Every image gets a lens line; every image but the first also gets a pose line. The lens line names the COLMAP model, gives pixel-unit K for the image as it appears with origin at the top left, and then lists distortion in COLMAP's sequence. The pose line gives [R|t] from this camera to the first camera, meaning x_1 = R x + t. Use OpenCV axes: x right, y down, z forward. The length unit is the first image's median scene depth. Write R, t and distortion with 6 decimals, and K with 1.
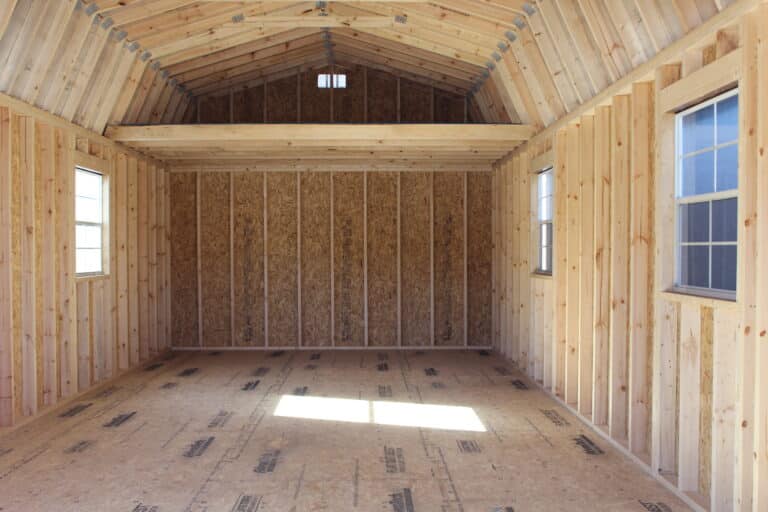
lens RADIAL K [[872.2, 0, 384.0], [0, 872.2, 256.0], [0, 0, 1]] dist [-0.014877, -0.001226]
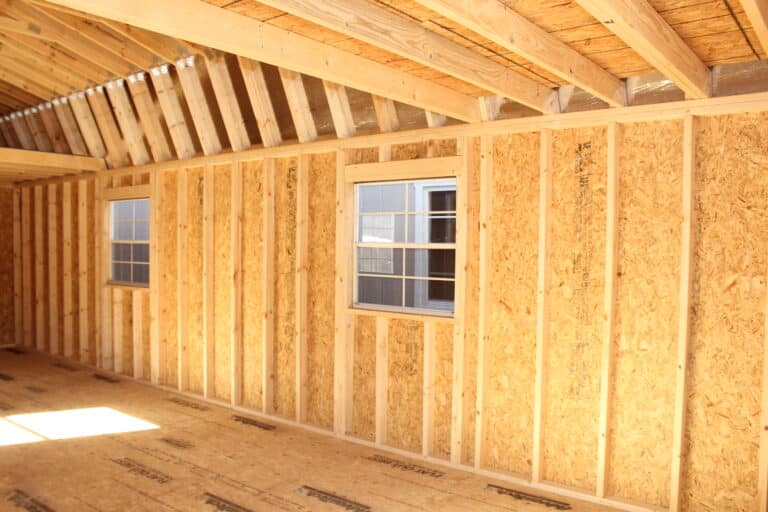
lens RADIAL K [[645.7, 0, 384.0], [0, 645.7, 256.0], [0, 0, 1]] dist [-0.170342, 0.156688]
pose [[0.633381, -0.004629, 0.773826, -0.402108], [-0.008590, 0.999878, 0.013013, -0.051485], [-0.773792, -0.014889, 0.633265, 0.259103]]
